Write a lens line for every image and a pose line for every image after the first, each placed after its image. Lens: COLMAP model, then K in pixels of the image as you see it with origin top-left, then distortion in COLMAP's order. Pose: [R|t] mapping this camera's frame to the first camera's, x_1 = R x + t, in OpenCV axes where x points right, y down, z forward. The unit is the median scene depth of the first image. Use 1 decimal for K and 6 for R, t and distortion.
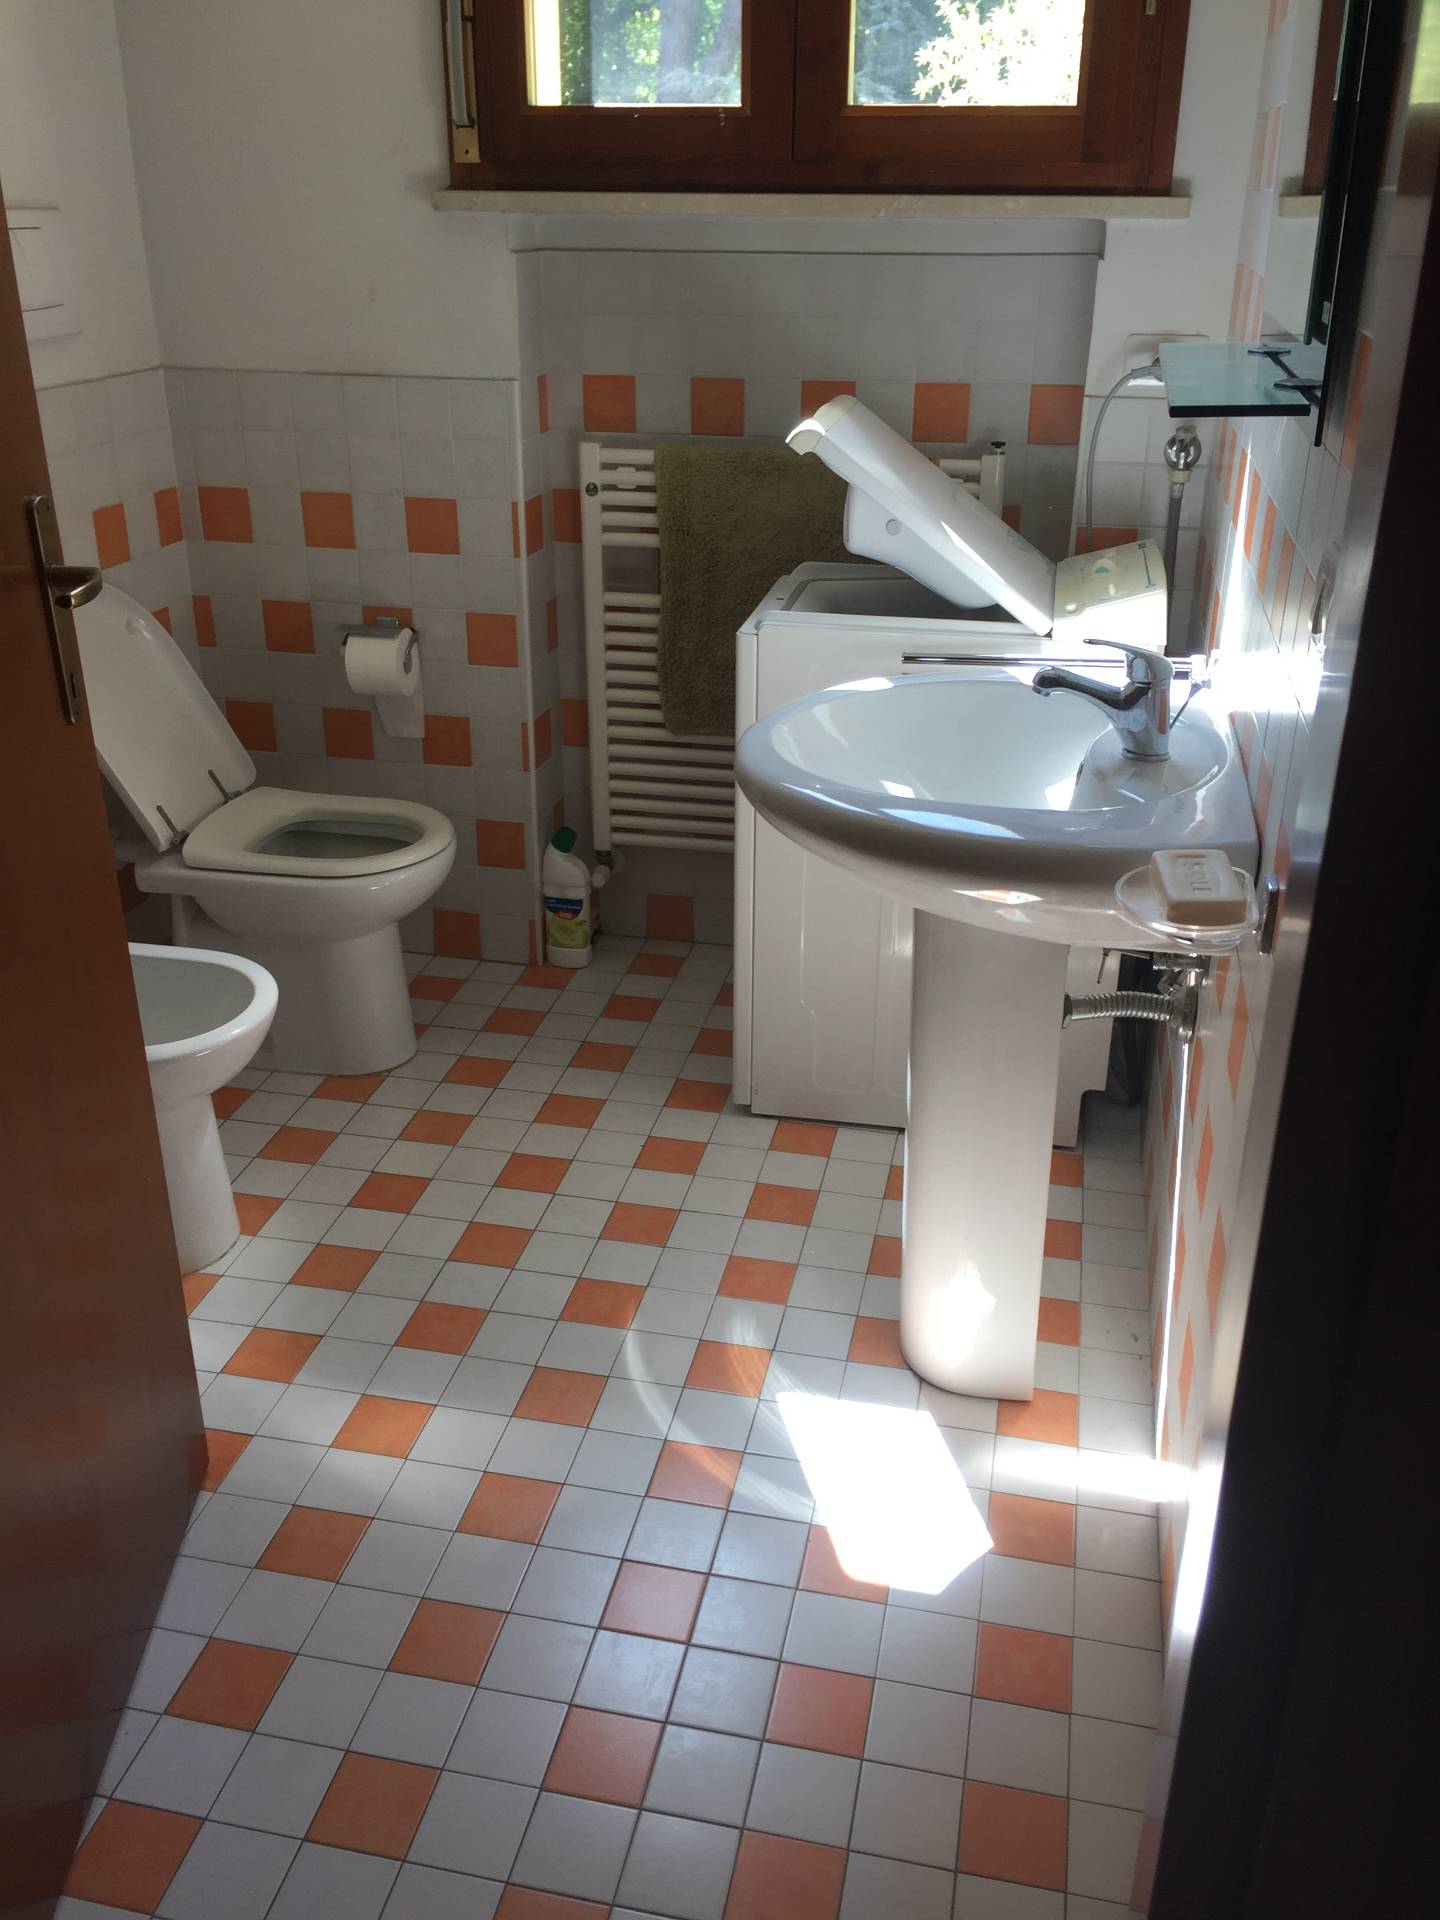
lens RADIAL K [[1660.9, 0, 708.2], [0, 1660.9, 951.1], [0, 0, 1]] dist [0.083348, -0.125229]
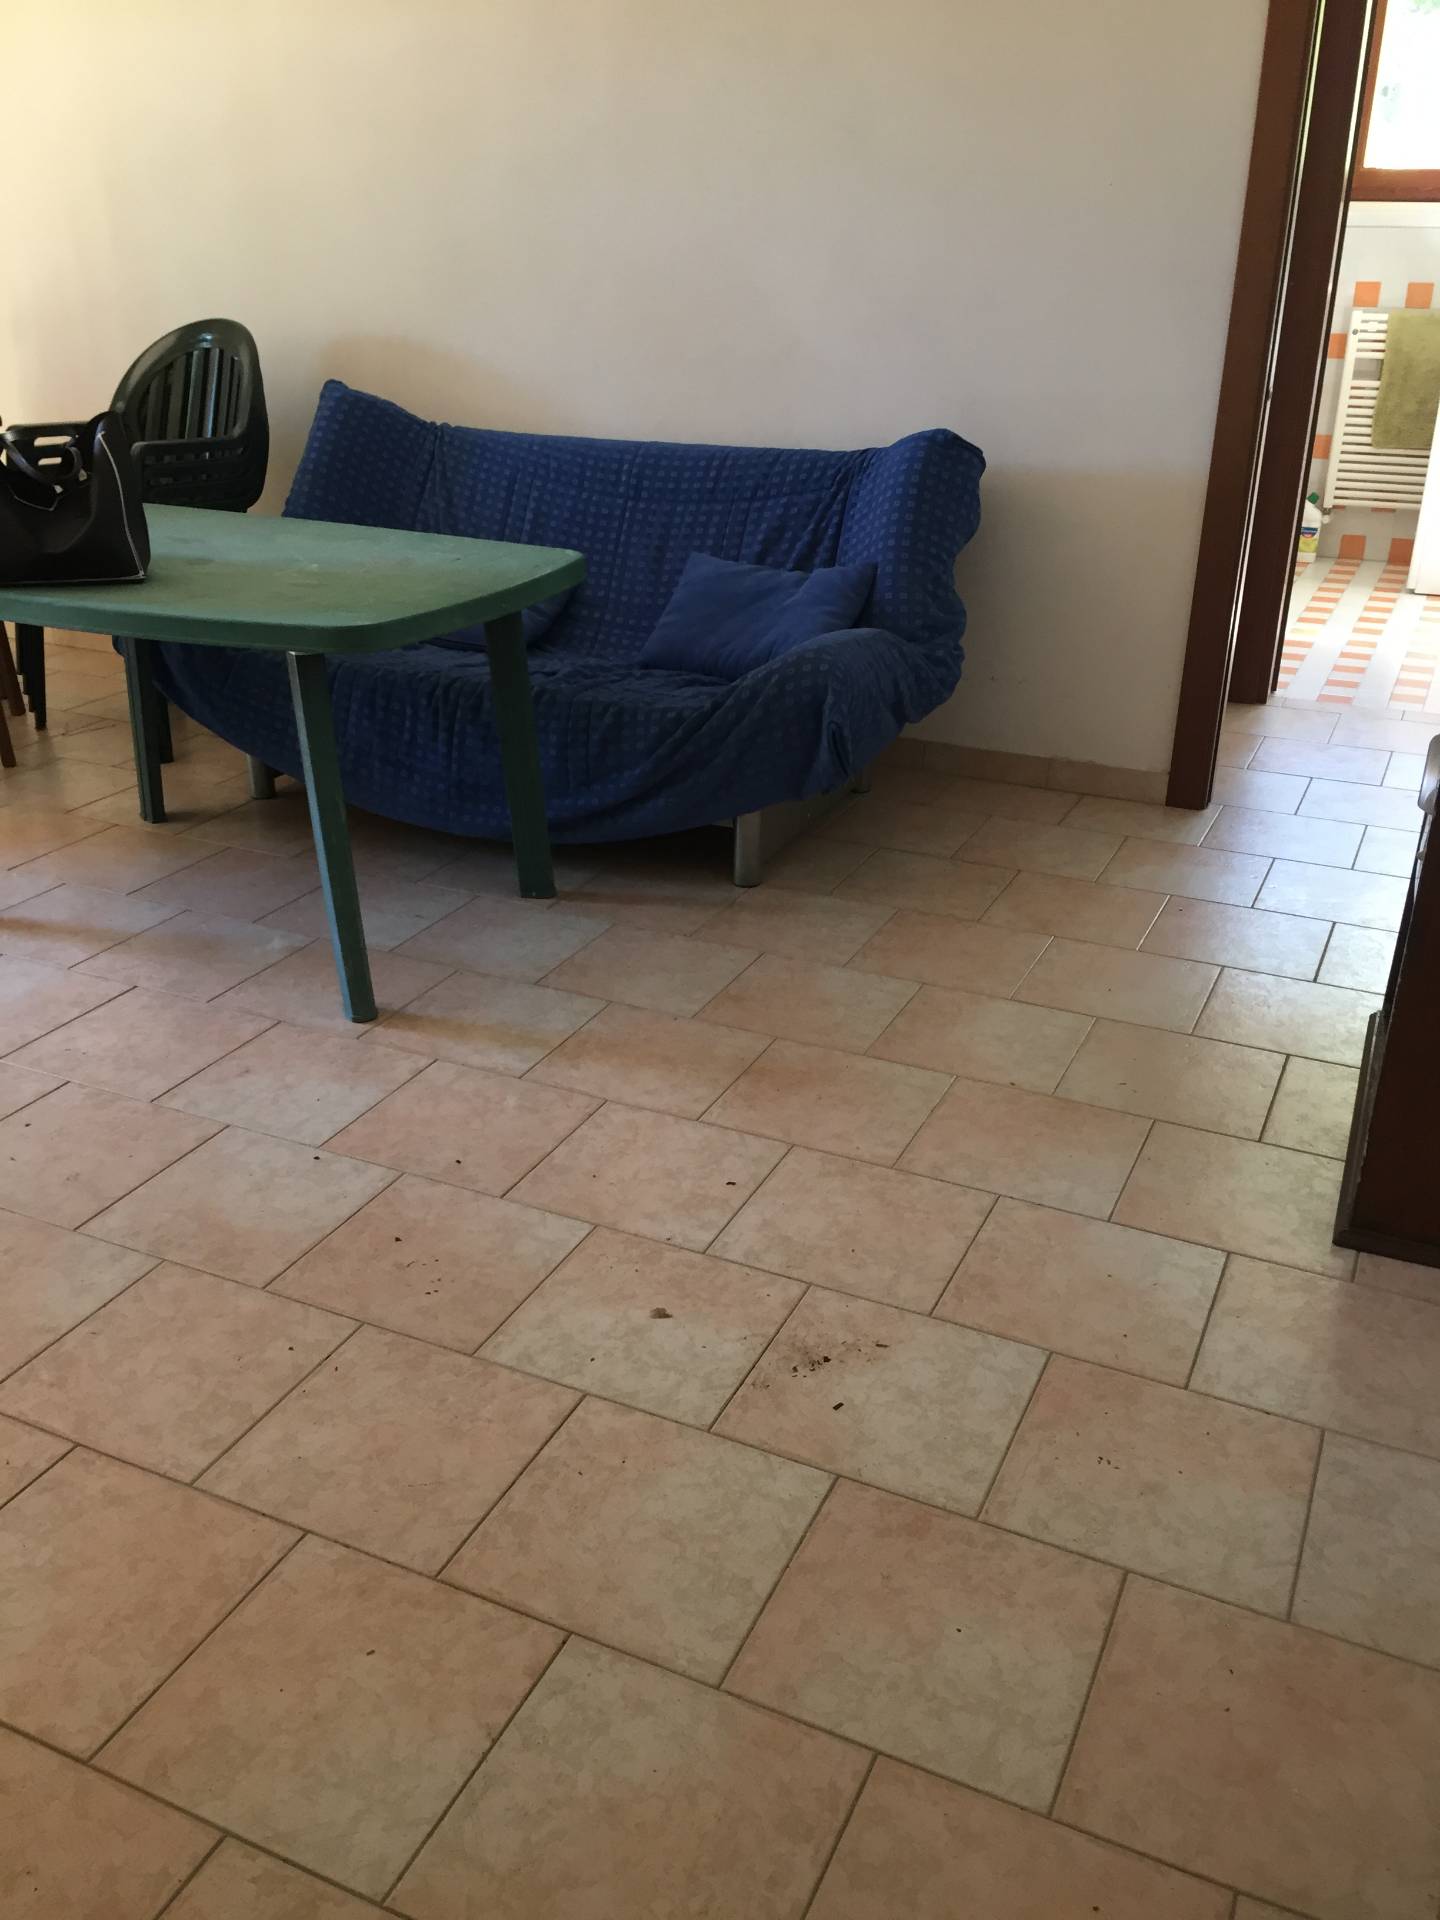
lens RADIAL K [[1660.9, 0, 708.2], [0, 1660.9, 951.1], [0, 0, 1]] dist [0.083348, -0.125229]
pose [[0.975305, 0.092860, -0.200394, -0.384798], [-0.094266, 0.995544, 0.002535, 0.625177], [0.199737, 0.016418, 0.979712, -1.369956]]
